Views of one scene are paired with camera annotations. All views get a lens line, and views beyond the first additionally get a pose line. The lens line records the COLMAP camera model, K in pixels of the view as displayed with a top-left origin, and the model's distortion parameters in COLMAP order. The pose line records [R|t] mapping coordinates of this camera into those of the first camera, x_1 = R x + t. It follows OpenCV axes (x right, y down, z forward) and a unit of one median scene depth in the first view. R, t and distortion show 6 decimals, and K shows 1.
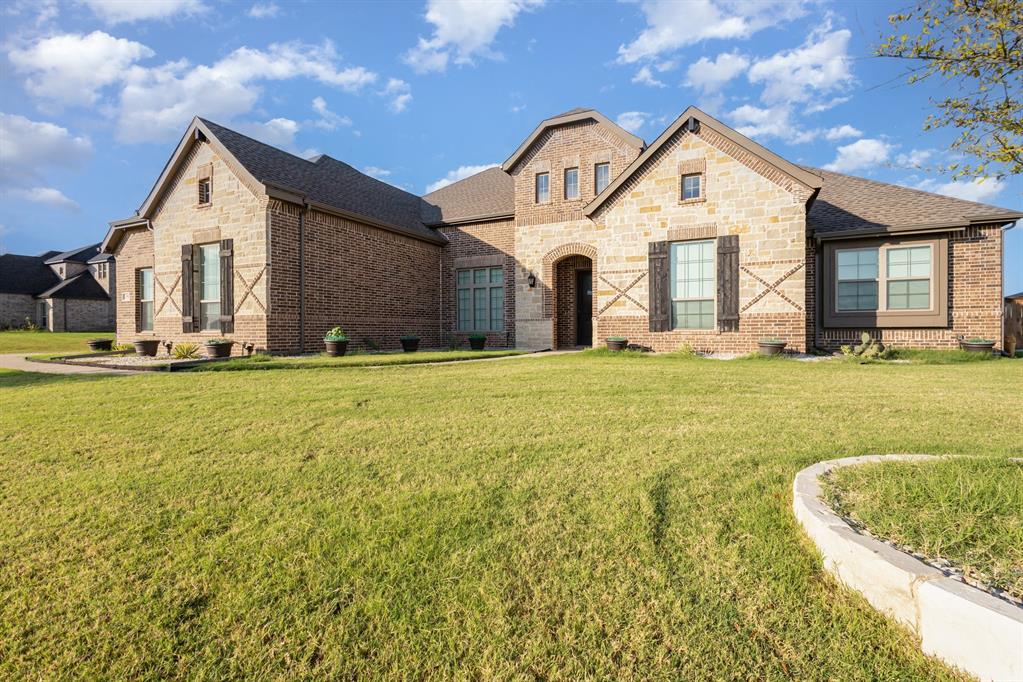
lens RADIAL K [[492.3, 0, 462.9], [0, 492.3, 339.7], [0, 0, 1]] dist [0.009312, -0.001465]
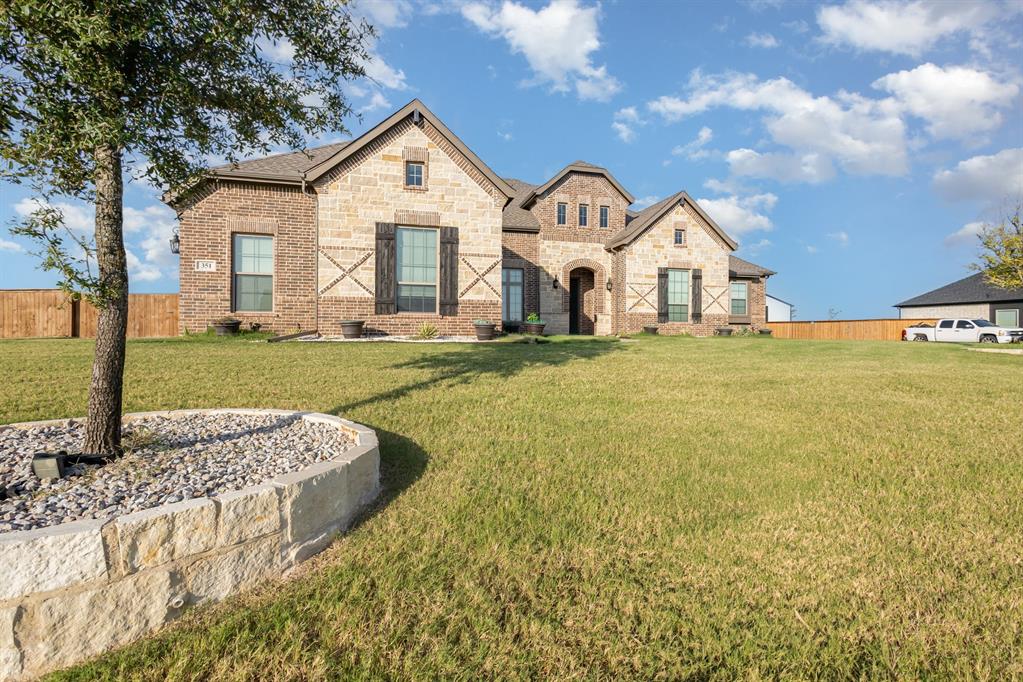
lens RADIAL K [[492.3, 0, 511.8], [0, 492.3, 341.7], [0, 0, 1]] dist [0.009312, -0.001465]
pose [[0.738575, -0.006748, 0.674137, -1.056512], [-0.000662, 0.999942, 0.010735, 0.028983], [-0.674170, -0.008375, 0.738528, 0.131097]]
